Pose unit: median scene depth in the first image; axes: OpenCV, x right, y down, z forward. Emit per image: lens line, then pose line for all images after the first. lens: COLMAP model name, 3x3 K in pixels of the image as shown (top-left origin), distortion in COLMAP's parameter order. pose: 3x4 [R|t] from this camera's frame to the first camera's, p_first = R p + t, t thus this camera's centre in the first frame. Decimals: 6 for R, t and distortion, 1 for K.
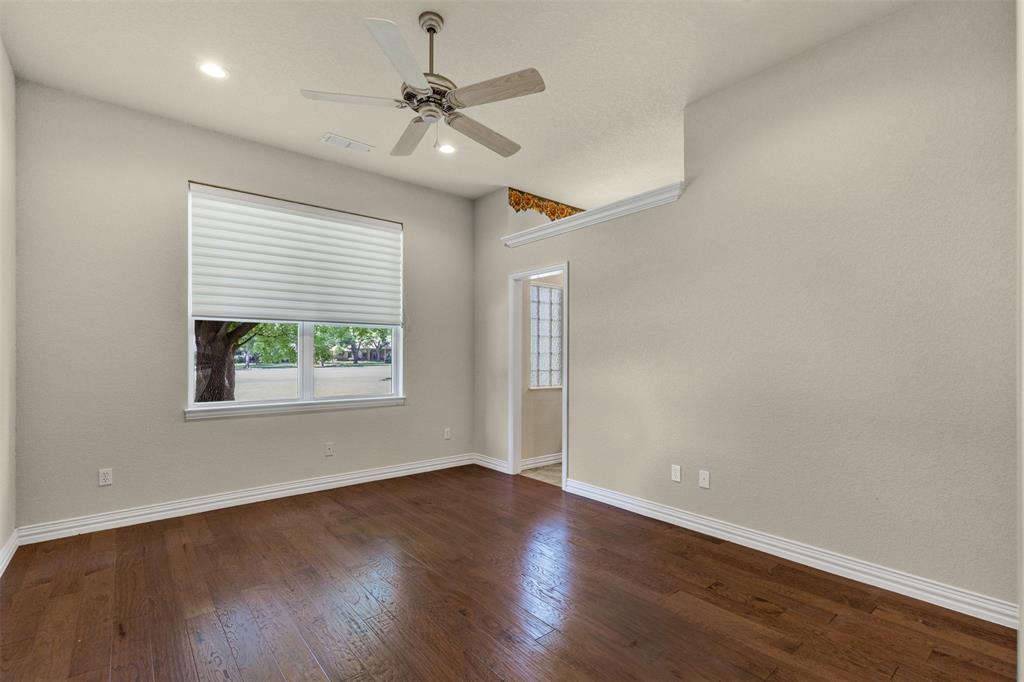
lens RADIAL K [[471.0, 0, 511.6], [0, 471.0, 348.4], [0, 0, 1]] dist [0.020517, -0.000683]
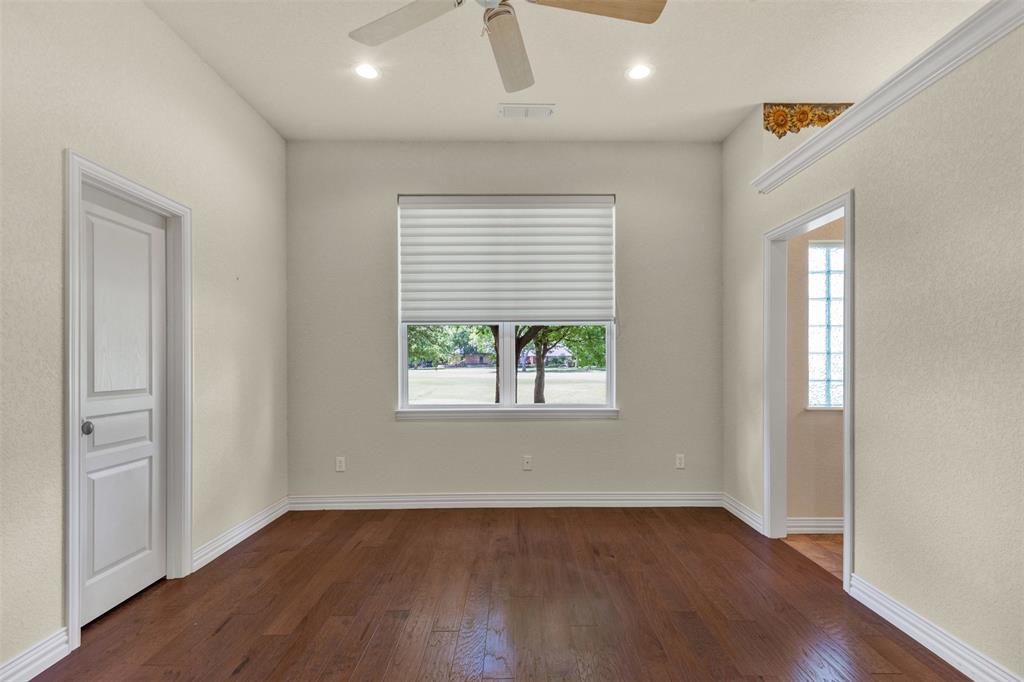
lens RADIAL K [[471.0, 0, 517.8], [0, 471.0, 355.3], [0, 0, 1]] dist [0.020517, -0.000683]
pose [[0.779489, -0.011365, -0.626312, 0.150656], [0.015954, 0.999871, 0.001712, 0.007163], [0.626212, -0.011327, 0.779570, 0.275441]]
